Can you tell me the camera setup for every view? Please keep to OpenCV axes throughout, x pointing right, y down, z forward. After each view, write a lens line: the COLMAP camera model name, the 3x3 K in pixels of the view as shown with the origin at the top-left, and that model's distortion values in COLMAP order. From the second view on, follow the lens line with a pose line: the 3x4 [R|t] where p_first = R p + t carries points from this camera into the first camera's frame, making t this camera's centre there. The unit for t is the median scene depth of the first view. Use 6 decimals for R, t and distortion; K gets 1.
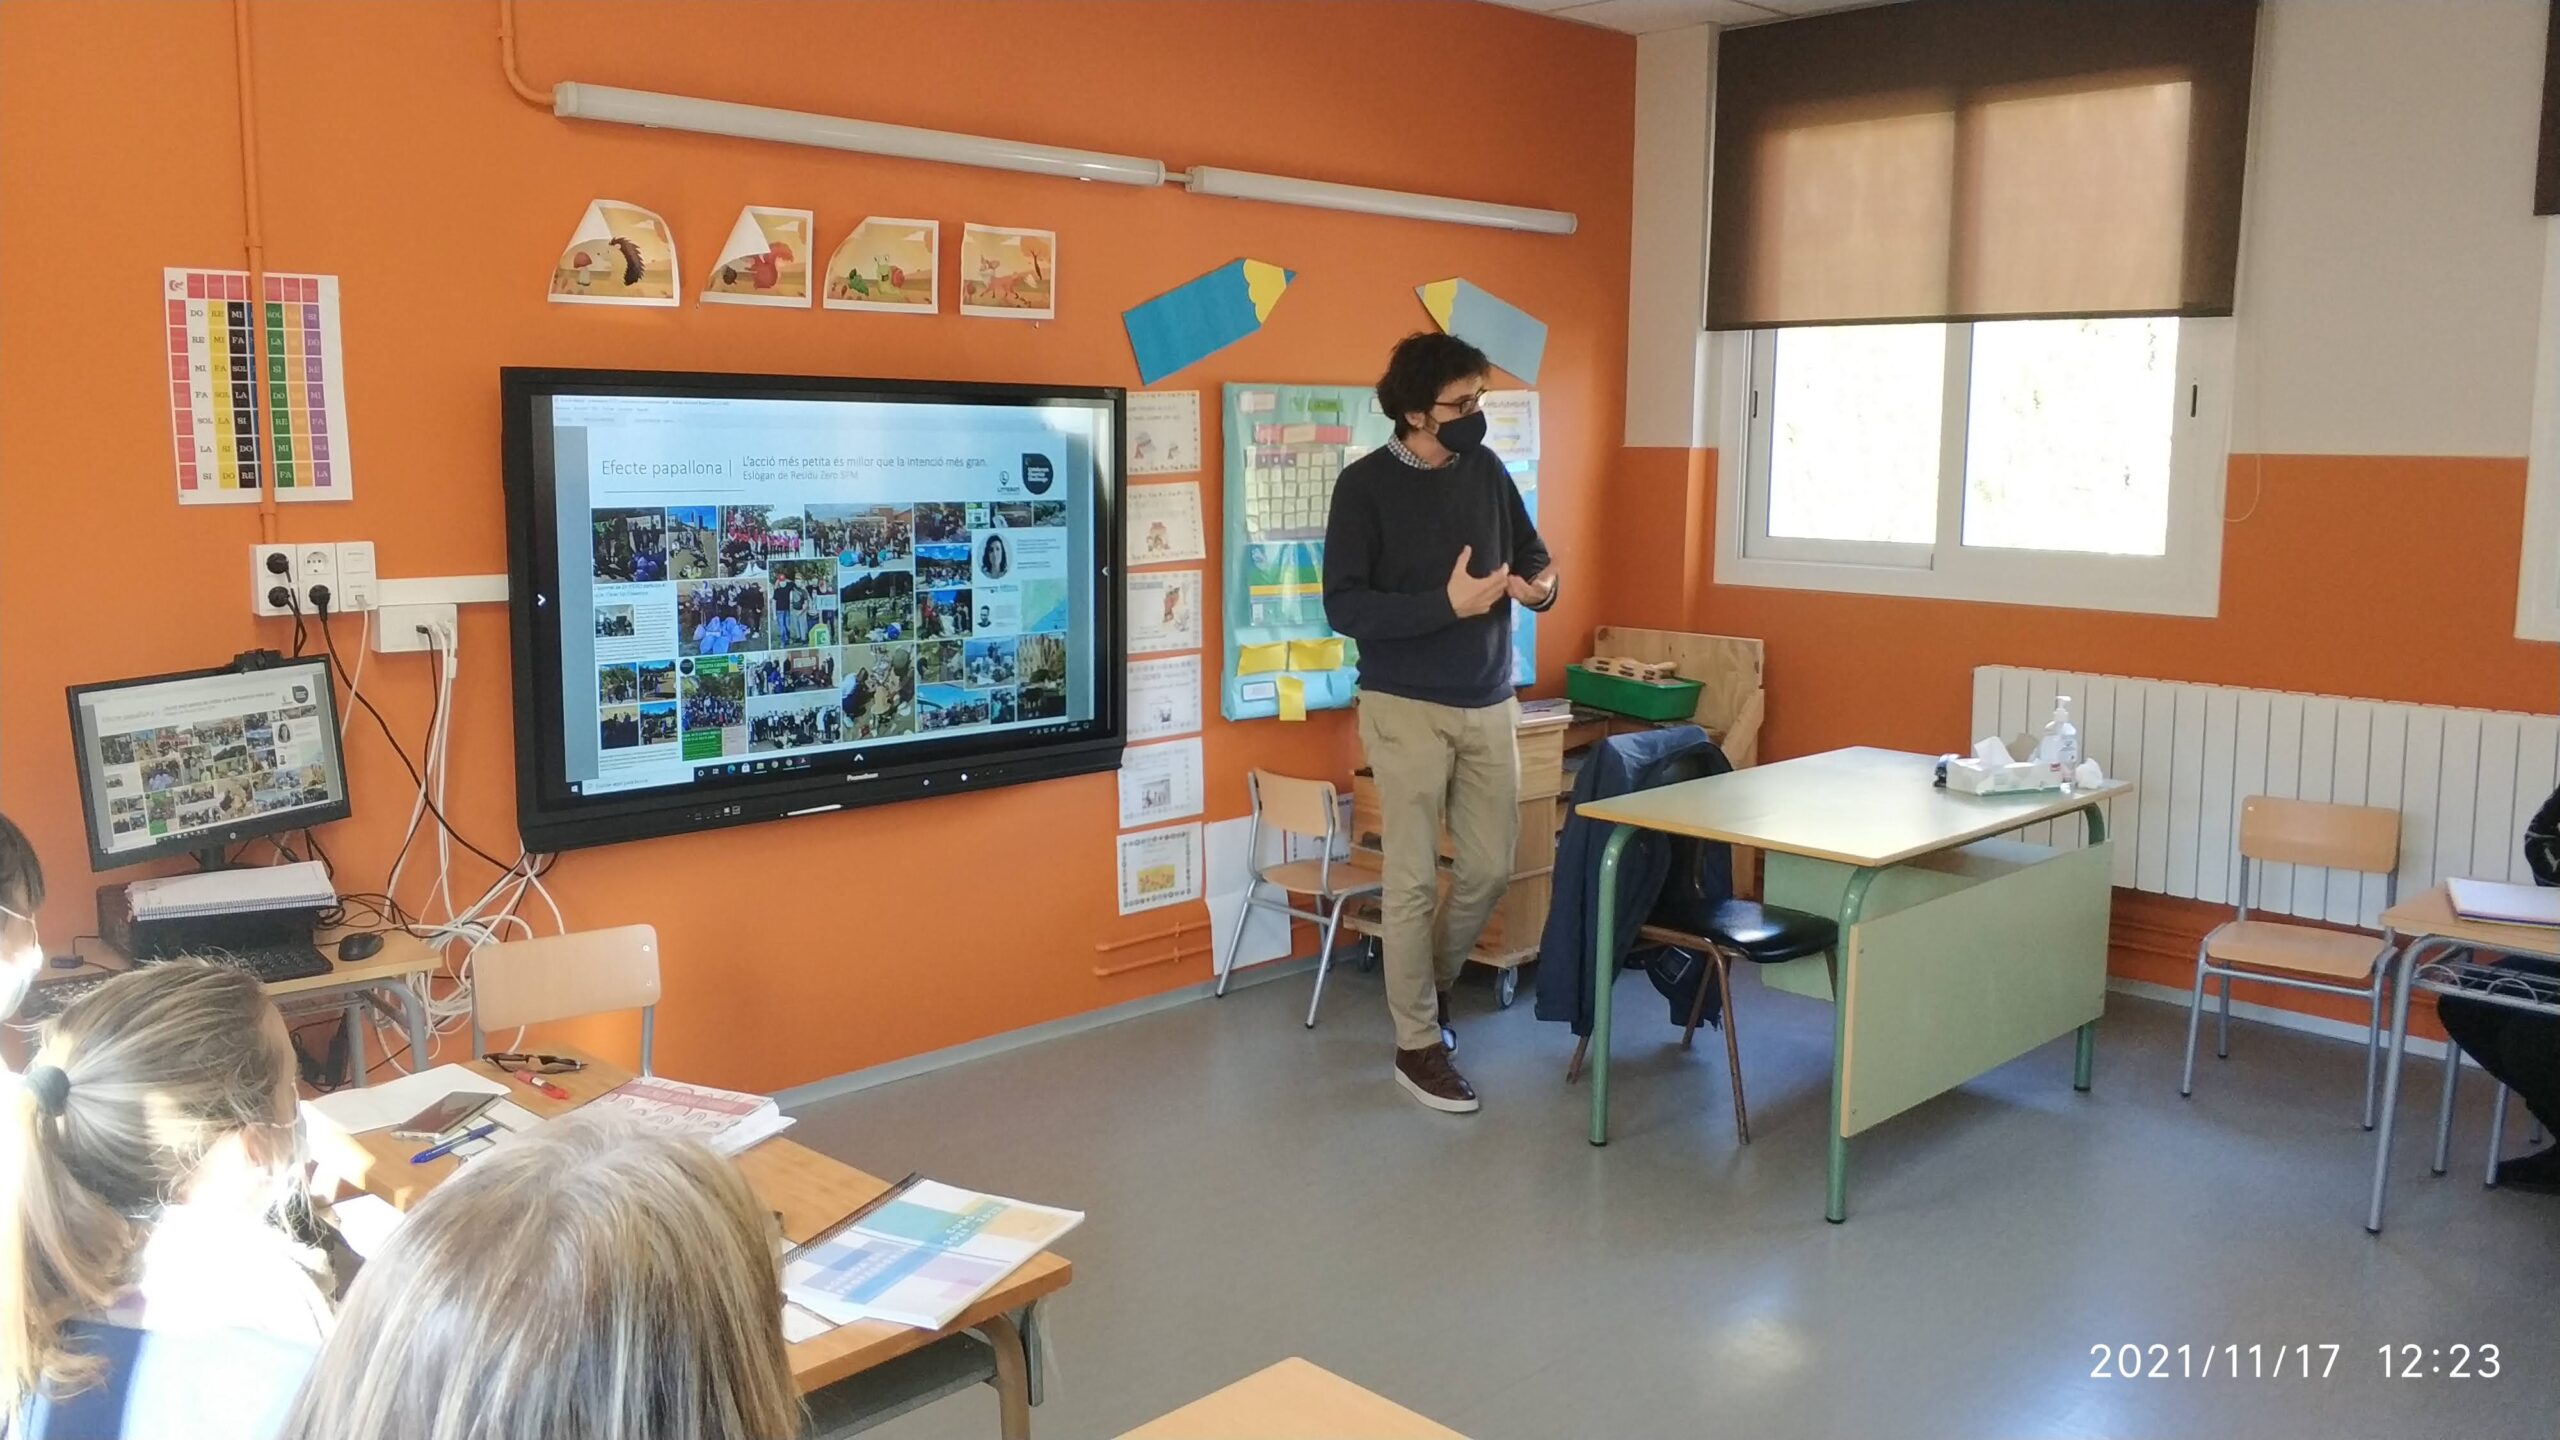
lens RADIAL K [[1979.2, 0, 1280.0], [0, 1979.2, 720.0], [0, 0, 1]] dist [0.208146, -0.497583]
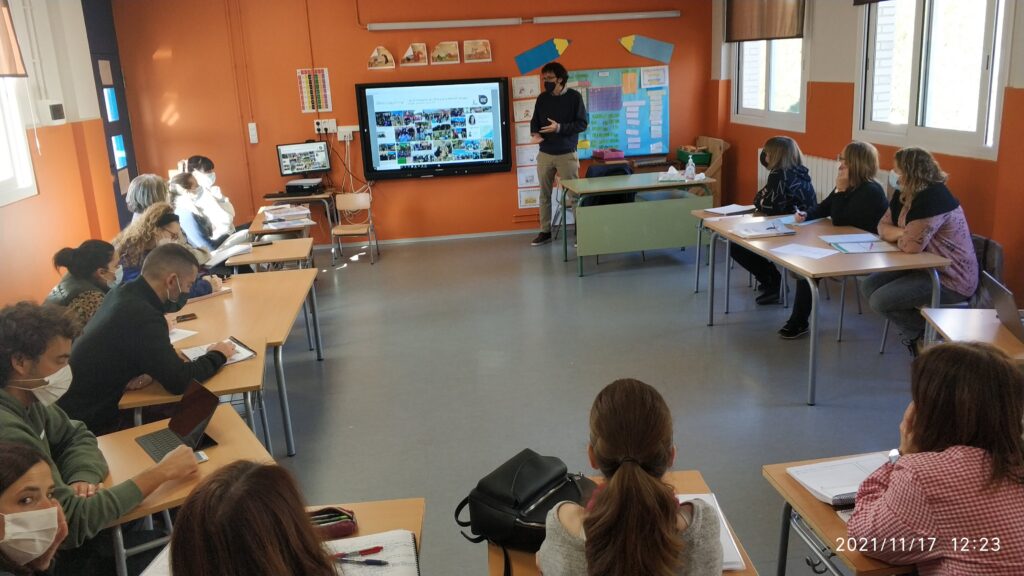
lens RADIAL K [[791.7, 0, 512.0], [0, 791.7, 288.0], [0, 0, 1]] dist [0.208146, -0.497583]
pose [[0.812619, 0.111427, -0.572044, 1.028638], [-0.029909, 0.988232, 0.150007, 0.017412], [0.582027, -0.104789, 0.806389, -0.419539]]
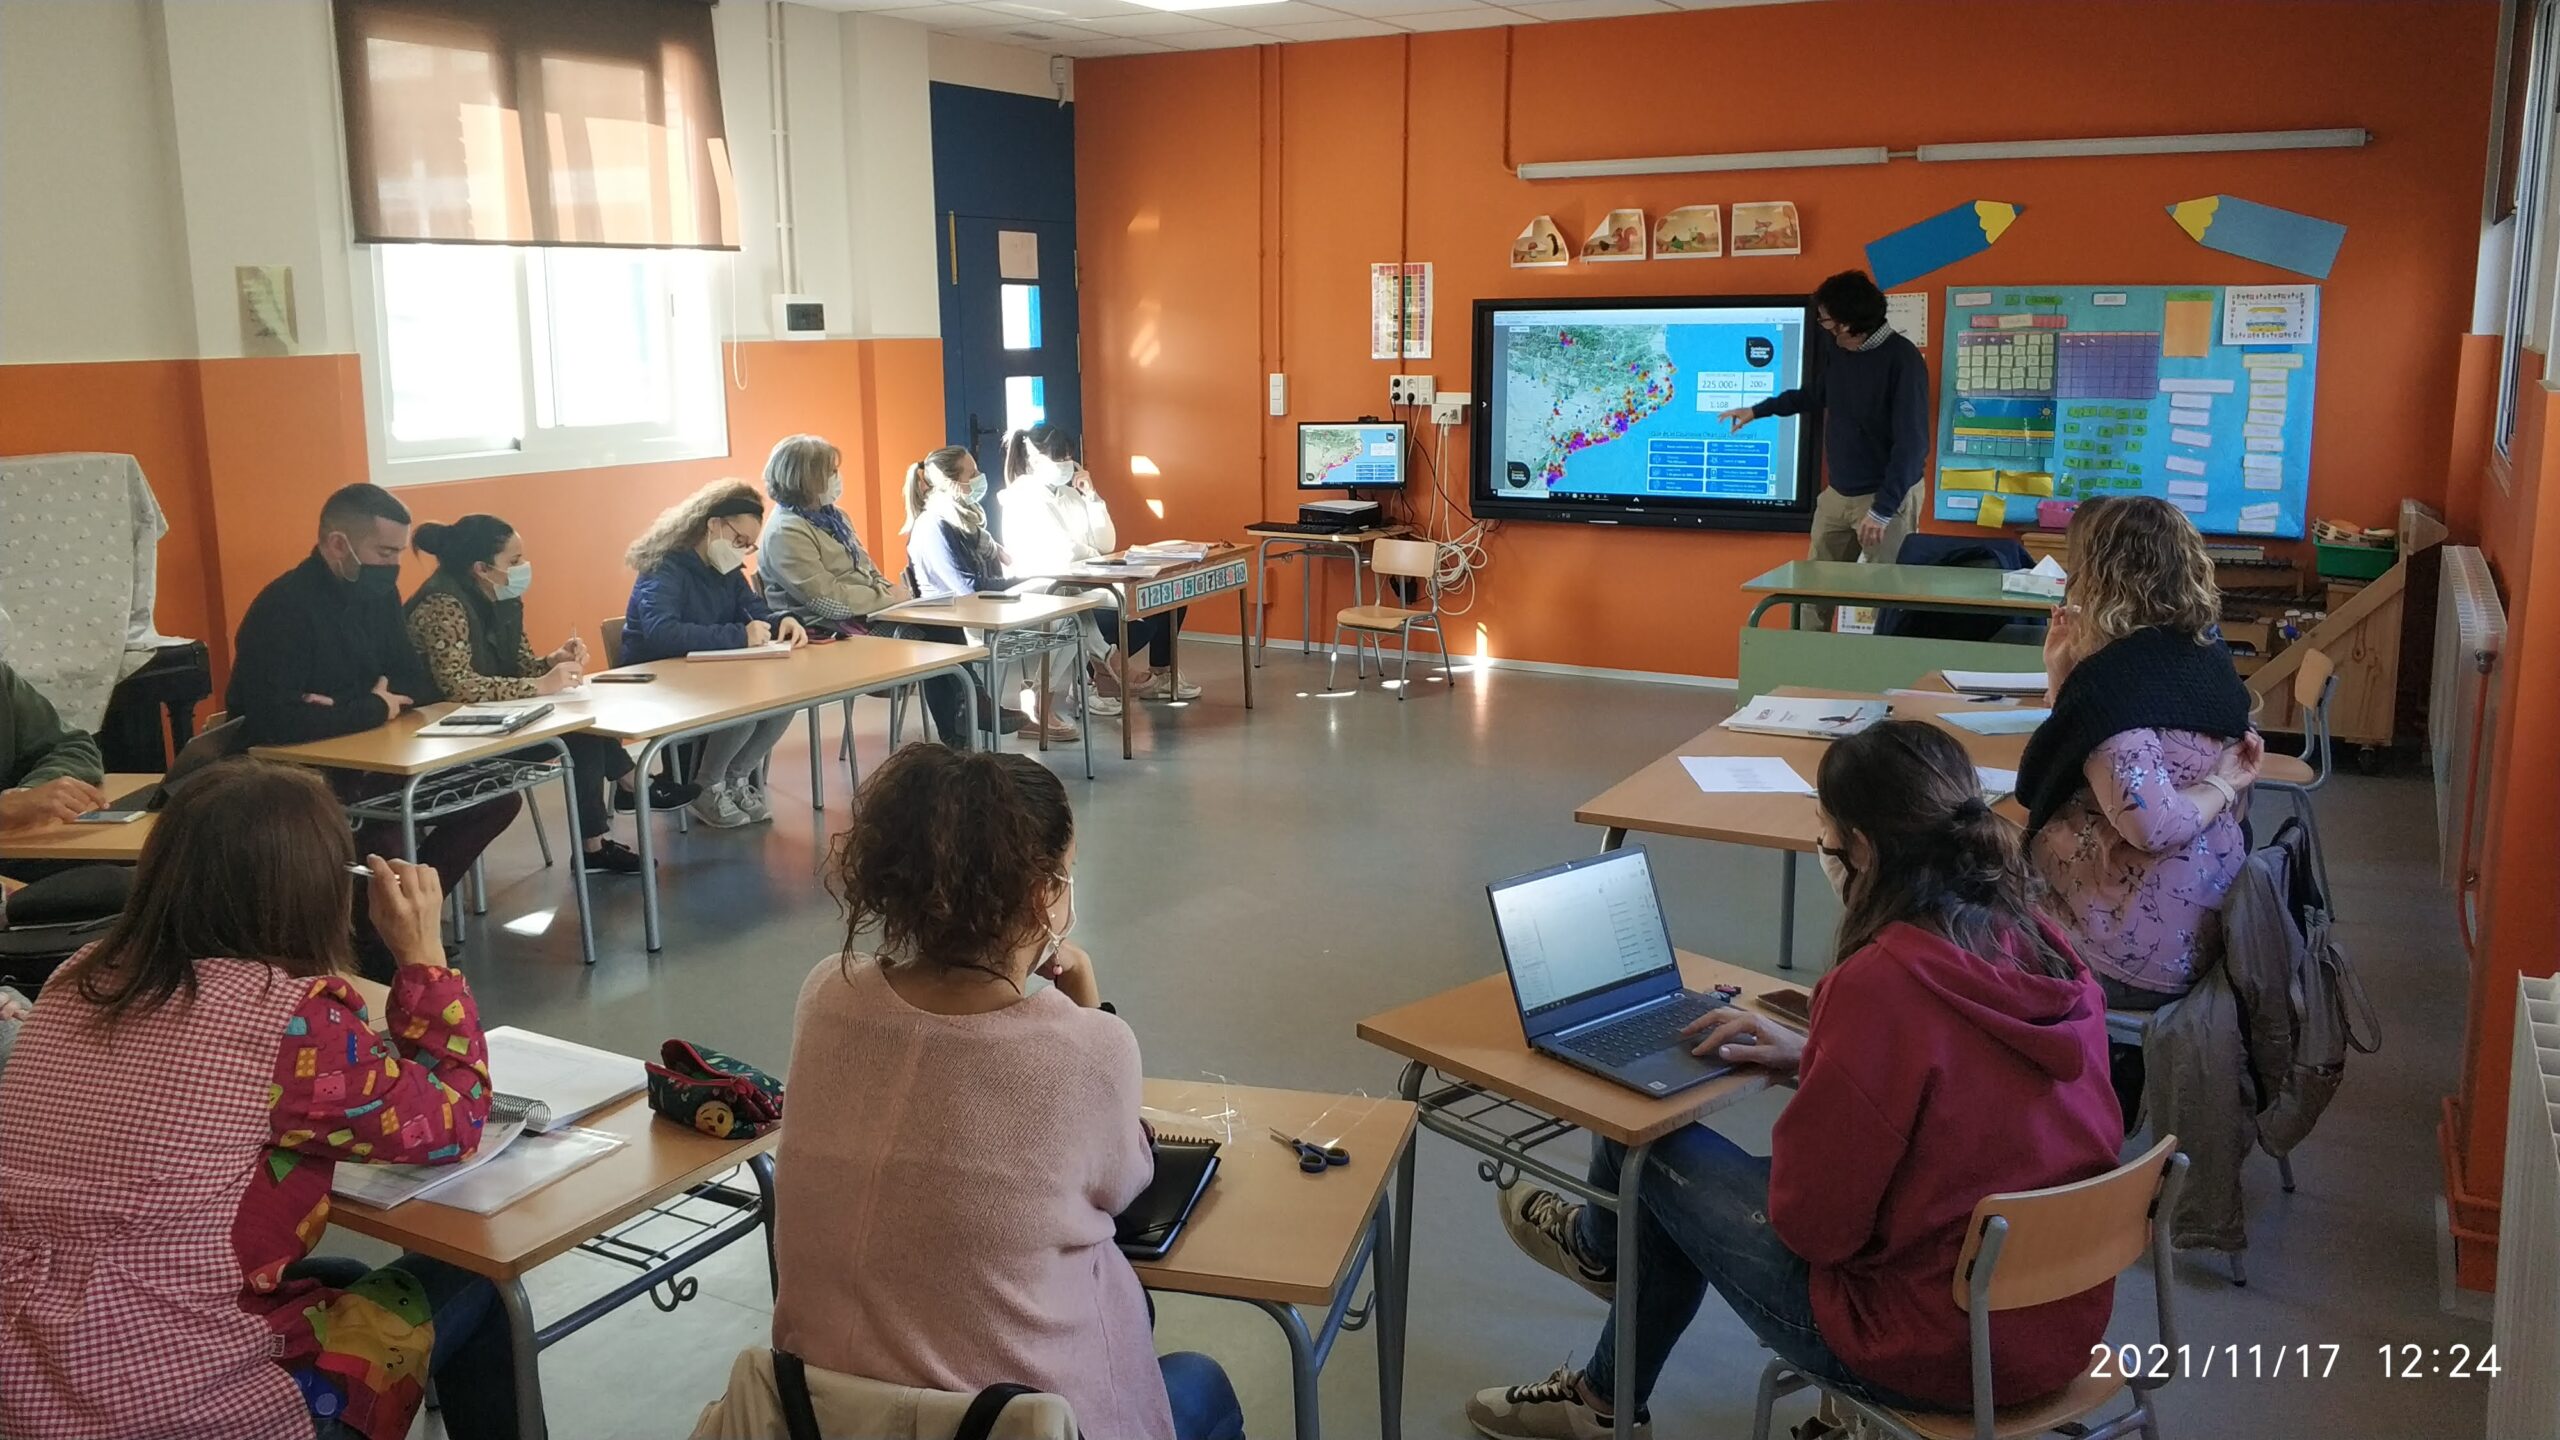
lens RADIAL K [[1979.2, 0, 1280.0], [0, 1979.2, 720.0], [0, 0, 1]] dist [0.208146, -0.497583]
pose [[0.285620, 0.195360, -0.938219, 1.541111], [-0.126325, 0.978134, 0.165215, -0.048666], [0.949981, 0.071332, 0.304053, 0.122039]]
